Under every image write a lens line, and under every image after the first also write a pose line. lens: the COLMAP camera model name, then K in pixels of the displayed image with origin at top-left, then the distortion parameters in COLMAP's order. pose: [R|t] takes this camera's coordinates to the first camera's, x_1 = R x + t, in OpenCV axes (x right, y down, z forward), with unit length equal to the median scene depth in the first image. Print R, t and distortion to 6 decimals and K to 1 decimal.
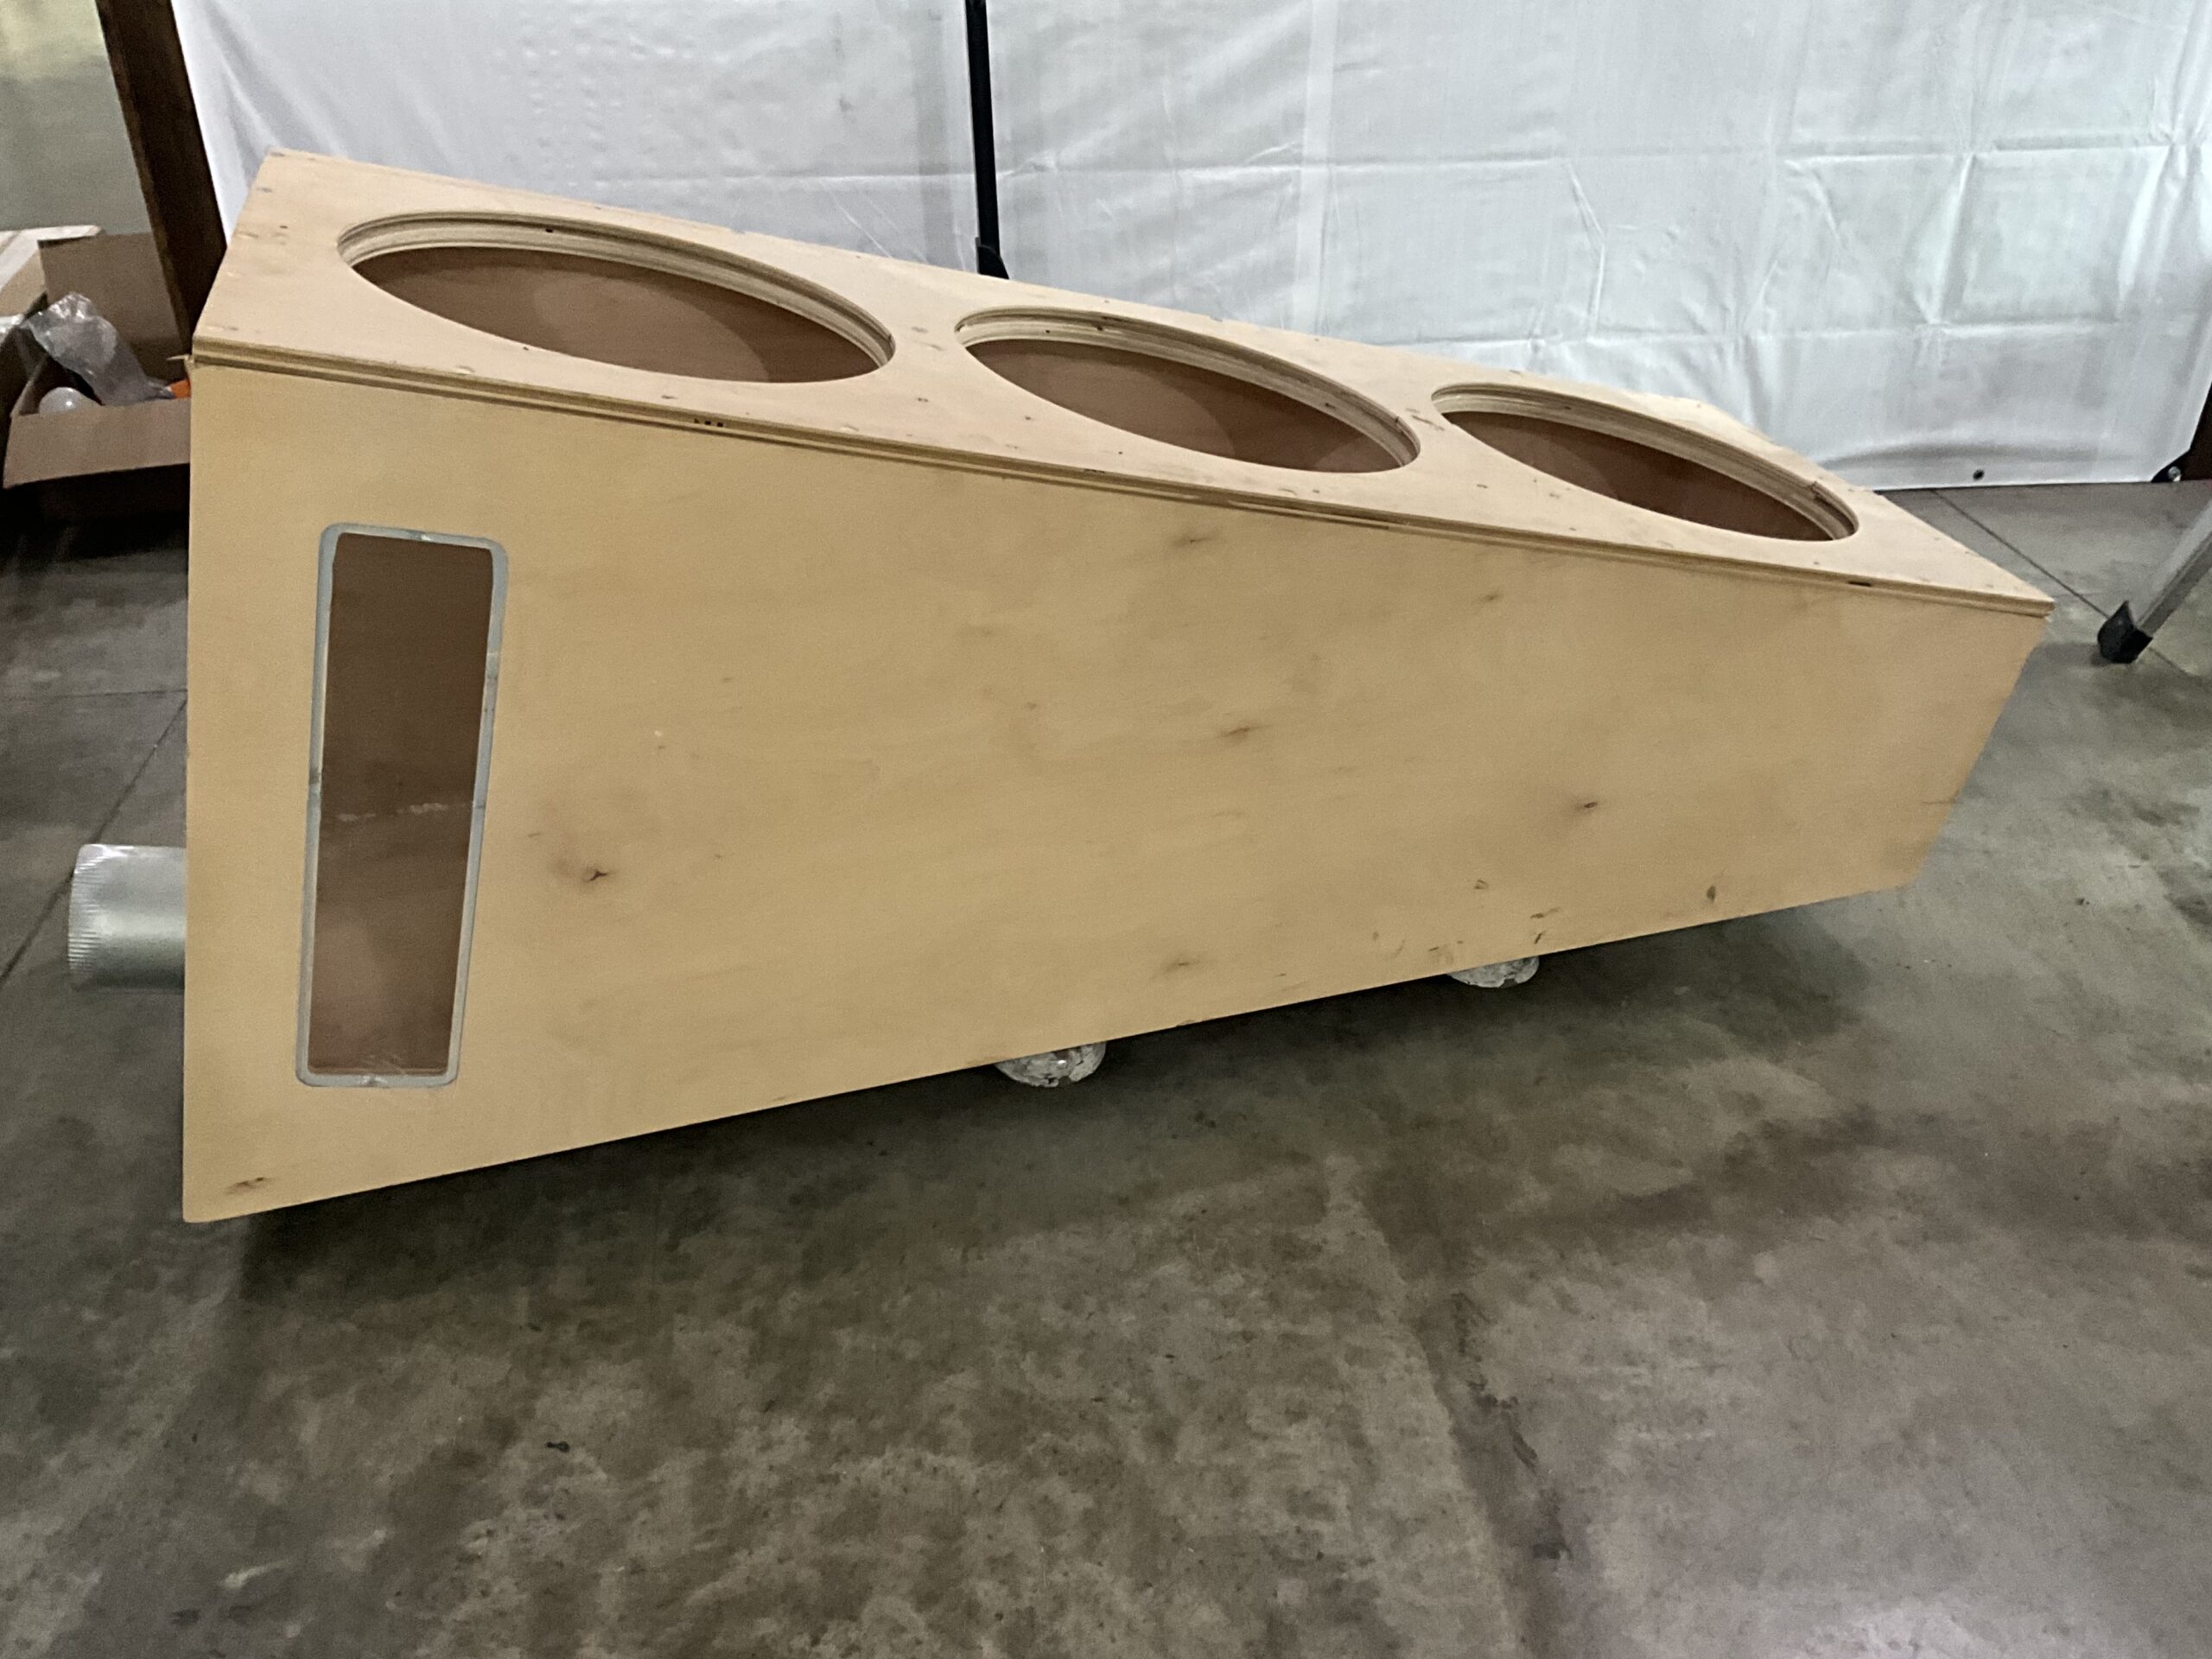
lens RADIAL K [[1853.6, 0, 1065.1], [0, 1853.6, 820.9], [0, 0, 1]] dist [0.041204, -0.081889]
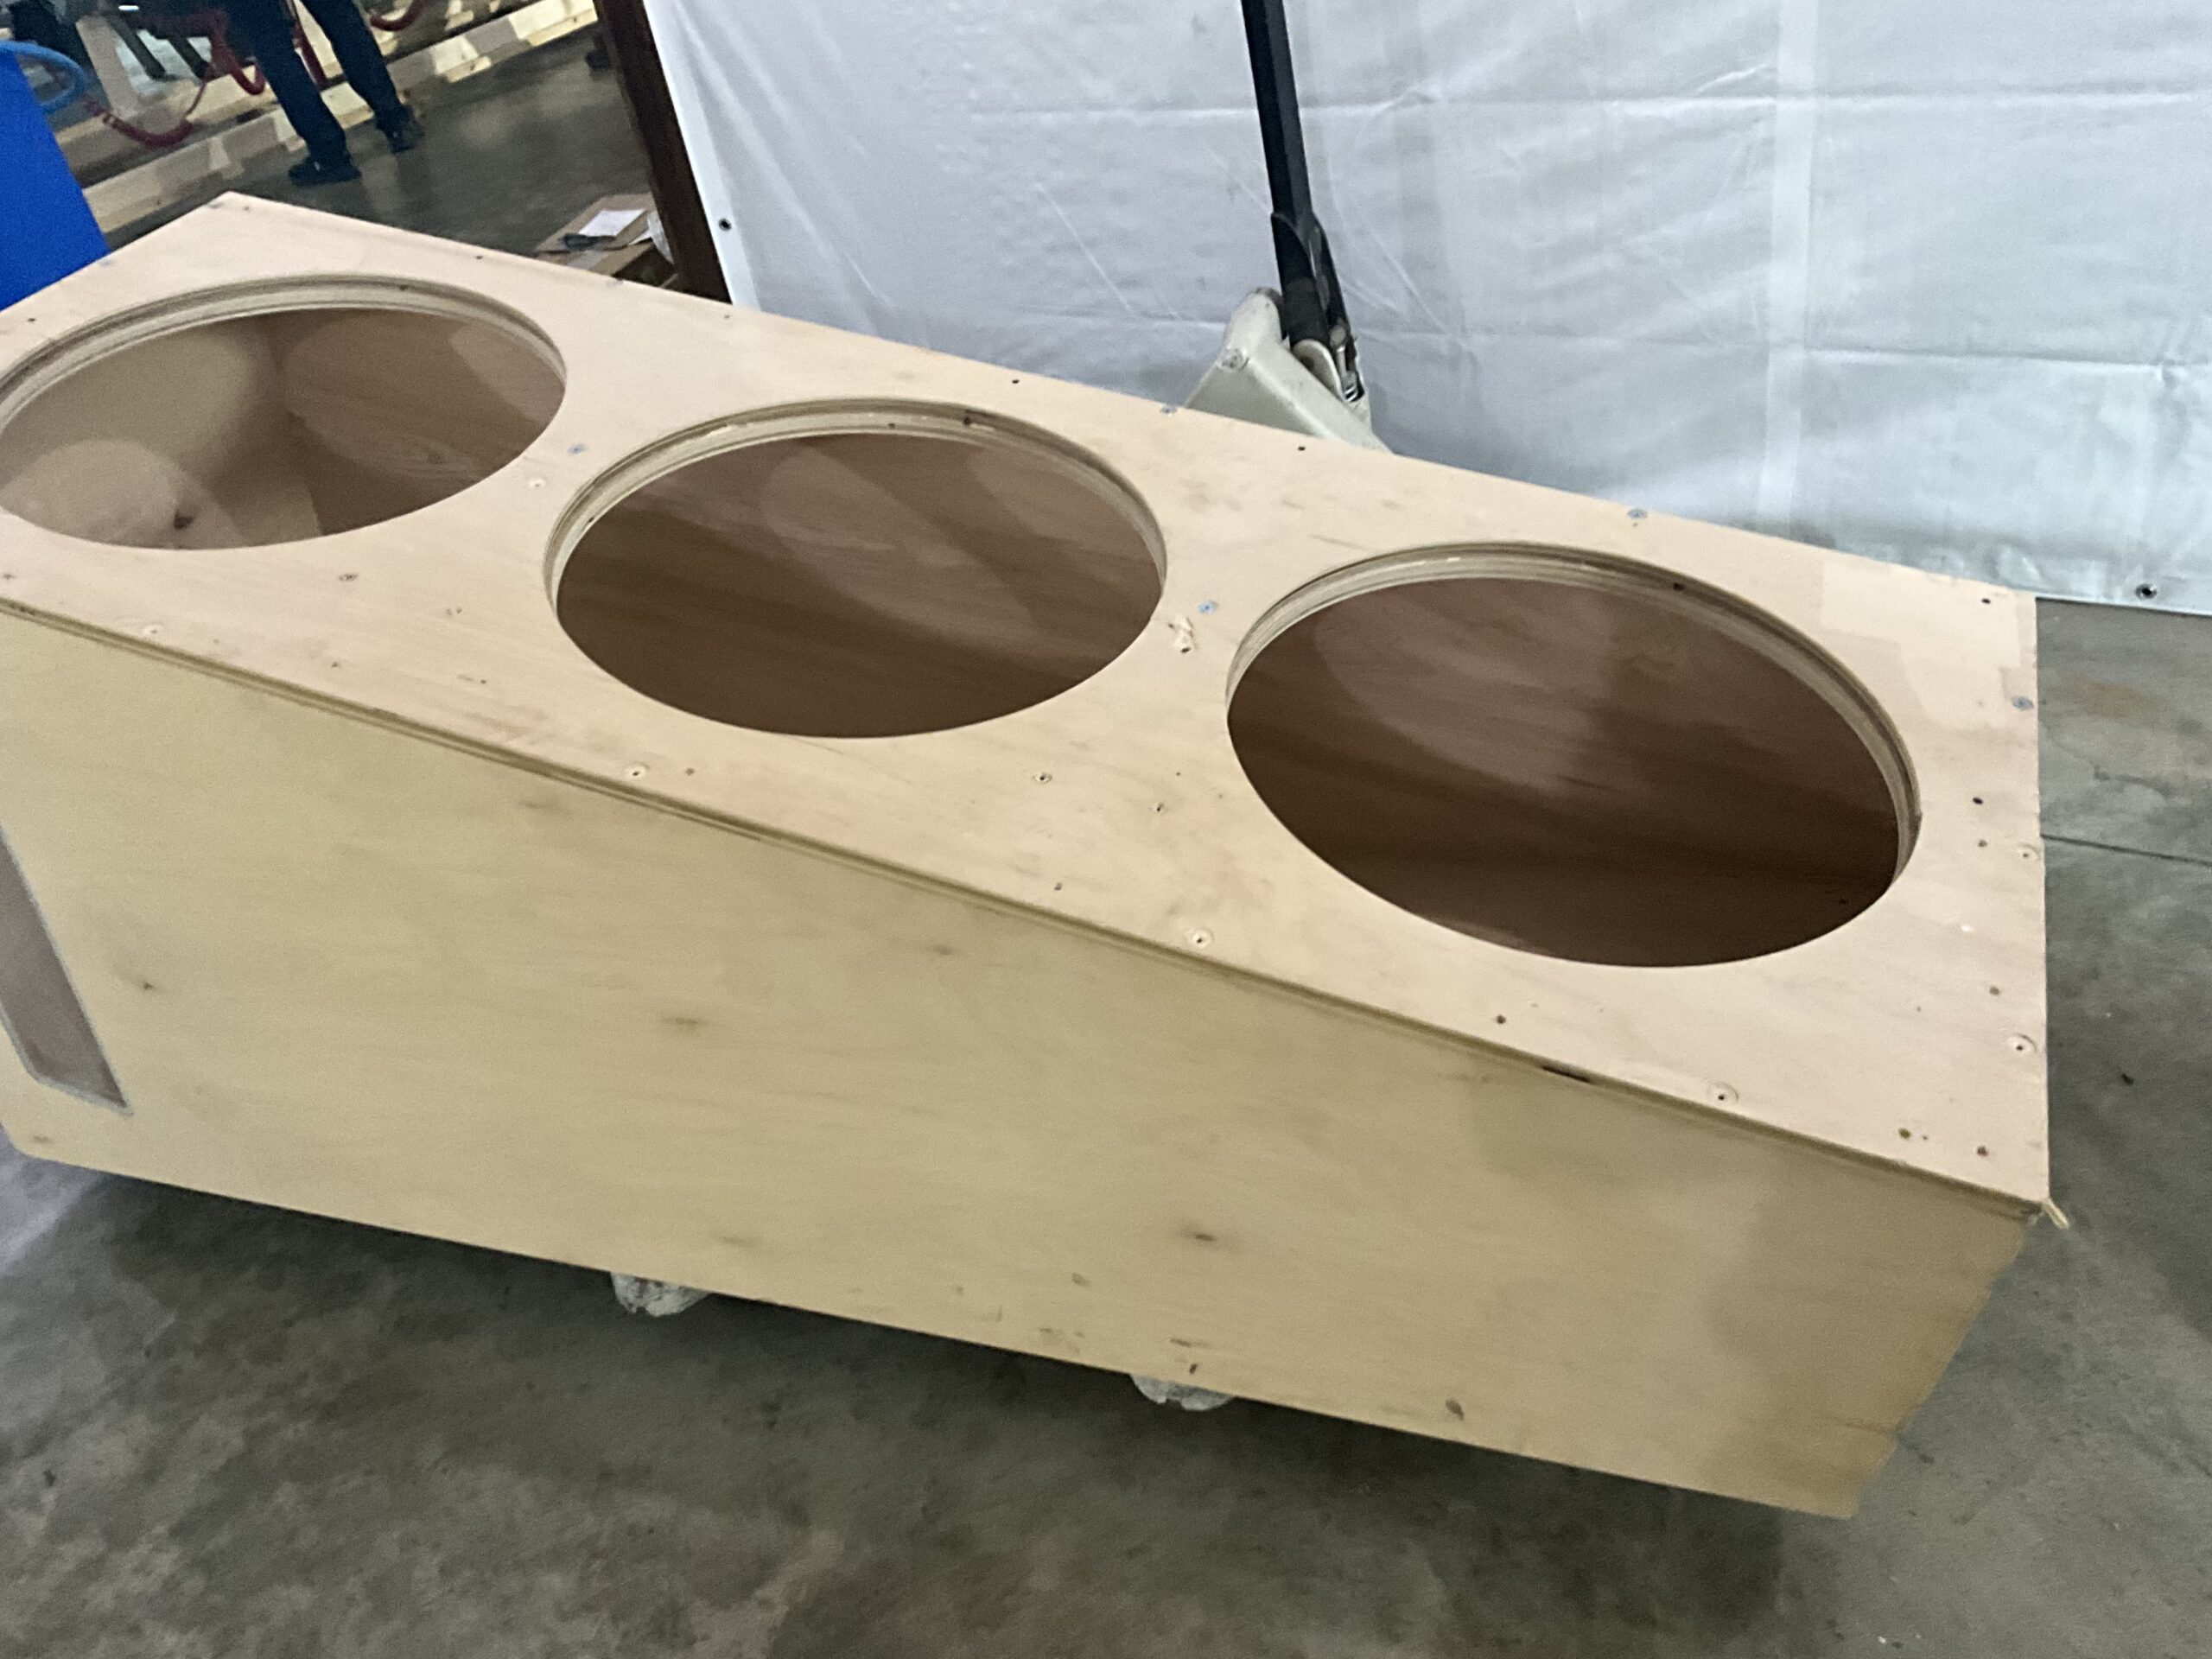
lens RADIAL K [[1853.6, 0, 1022.3], [0, 1853.6, 790.0], [0, 0, 1]] dist [0.041204, -0.081889]
pose [[0.771303, 0.231070, -0.593042, 0.389080], [-0.154941, 0.971906, 0.177176, -0.183186], [0.617322, -0.044770, 0.785436, 0.272023]]
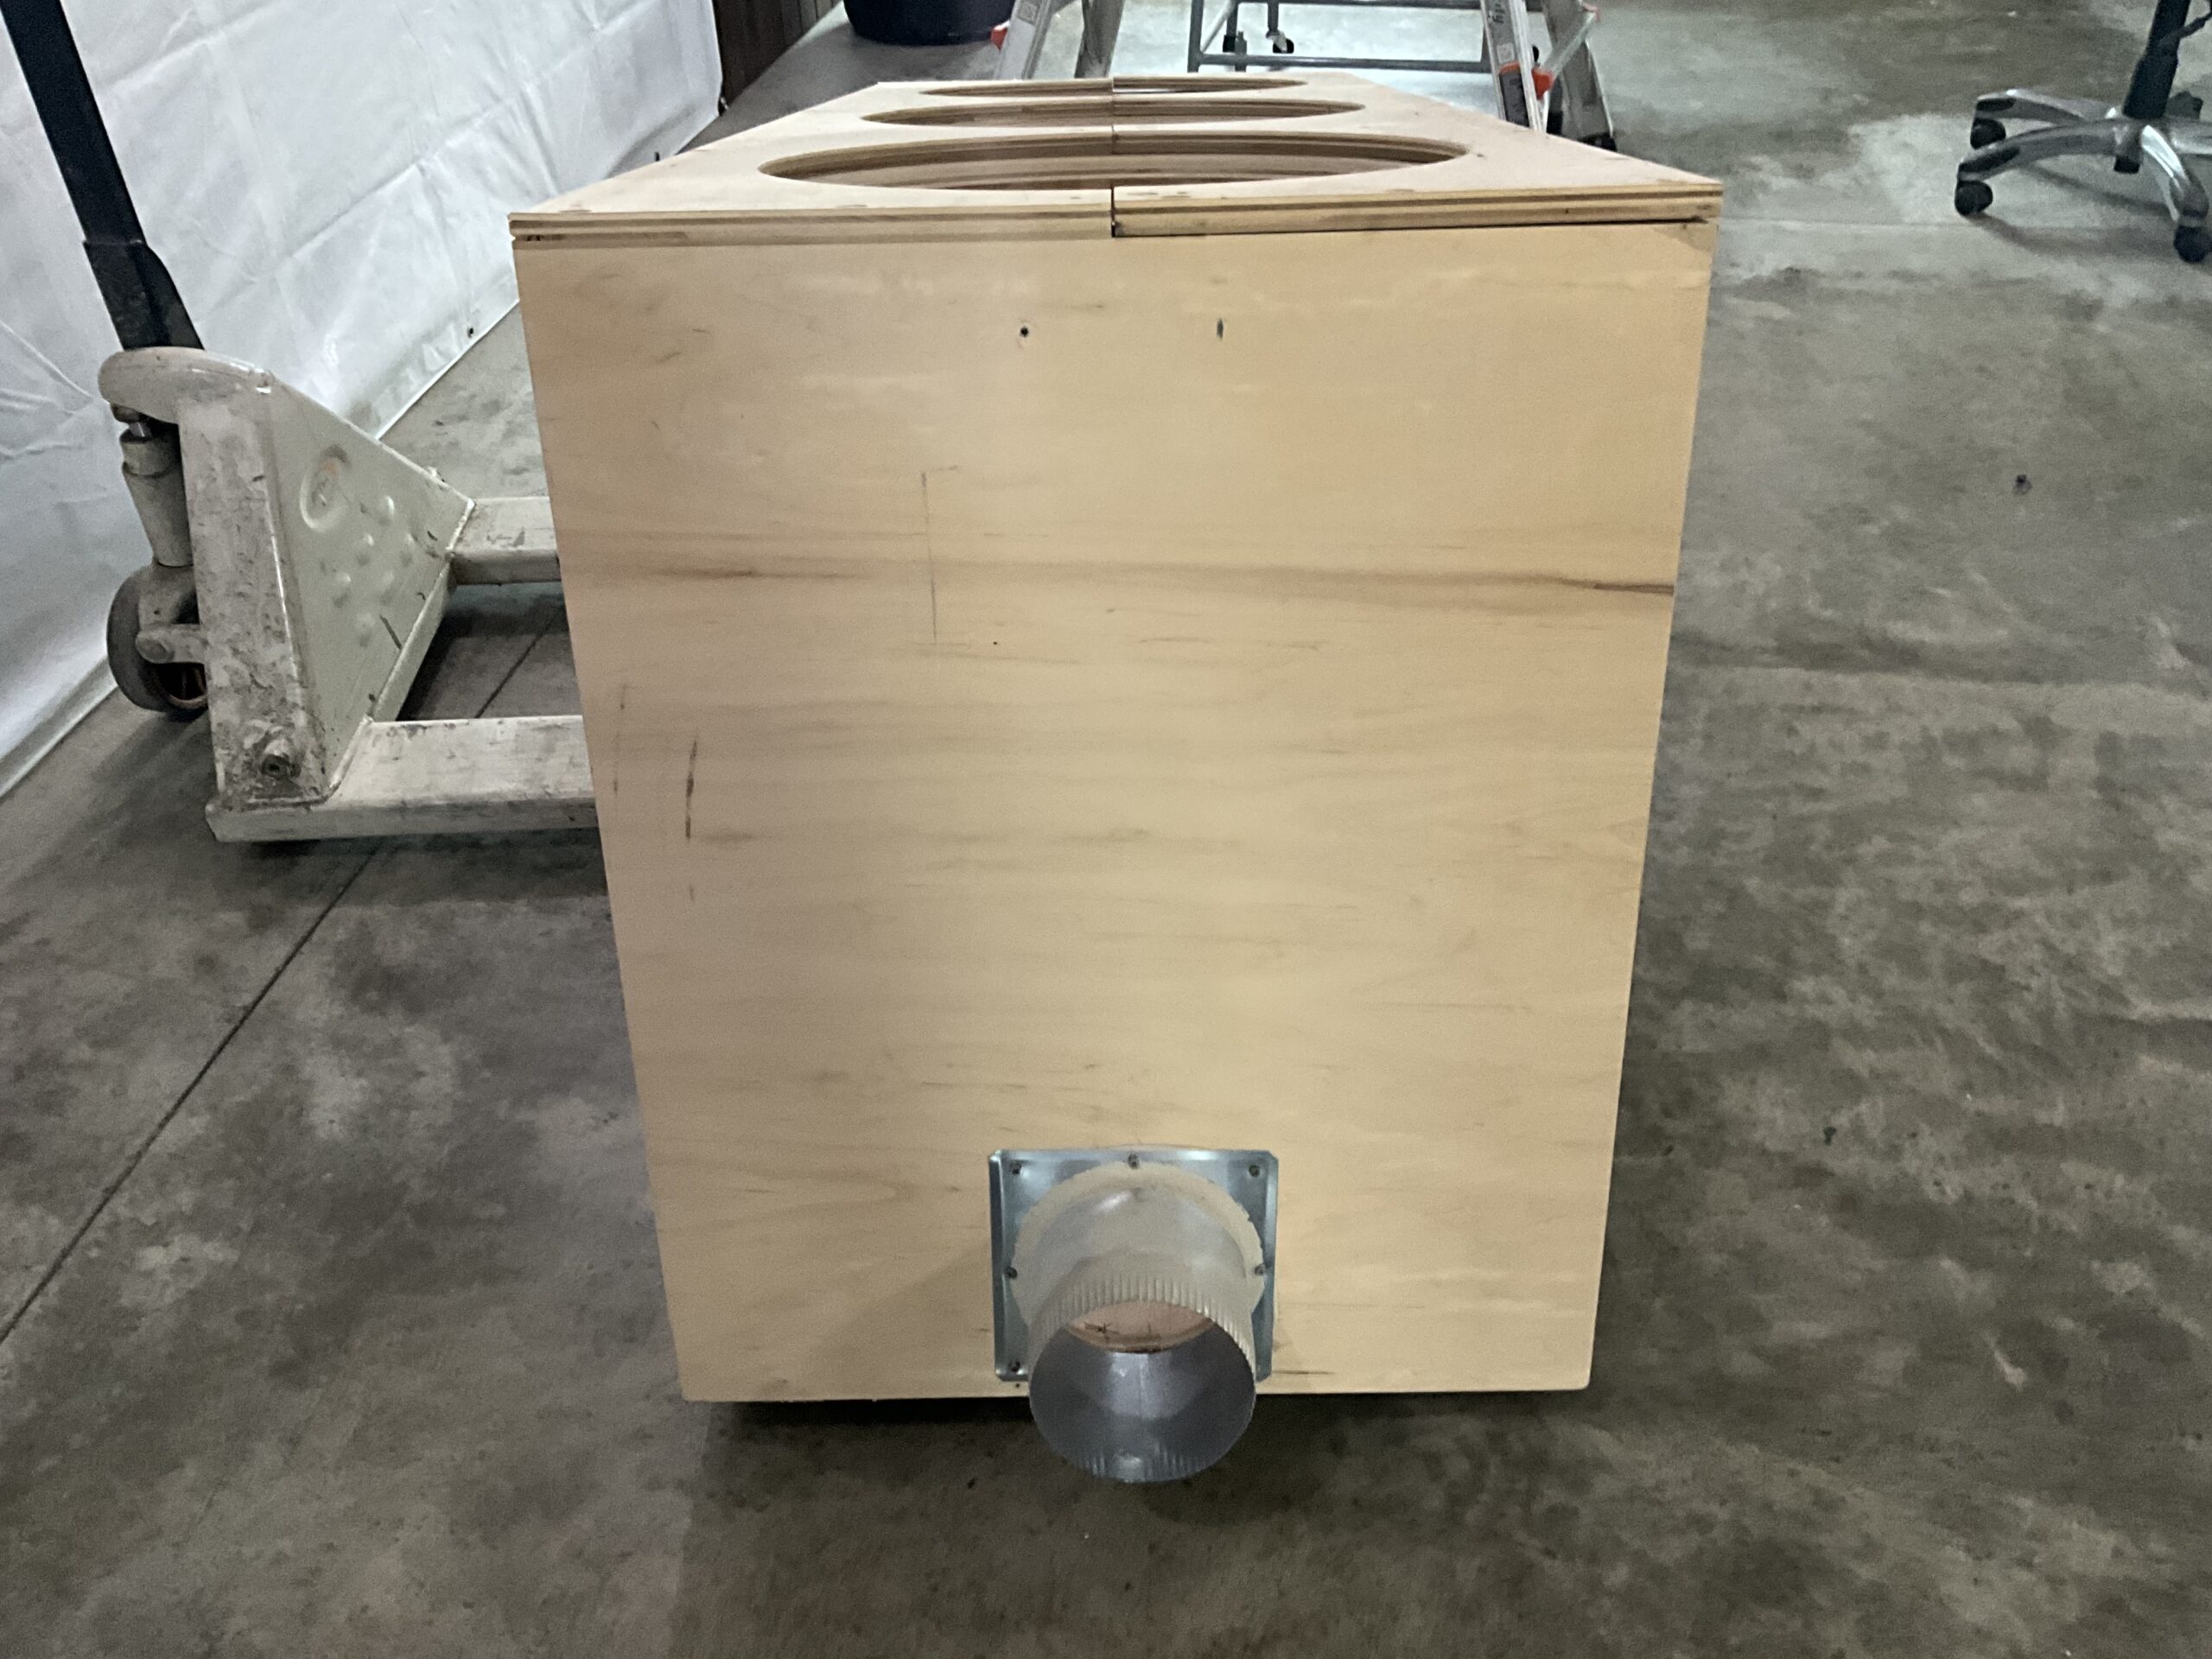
lens RADIAL K [[1853.6, 0, 1099.4], [0, 1853.6, 836.2], [0, 0, 1]] dist [0.041204, -0.081889]
pose [[0.266346, -0.597902, 0.756025, -0.570541], [0.519922, 0.749584, 0.409640, -0.229287], [-0.811629, 0.283967, 0.510511, 0.401036]]
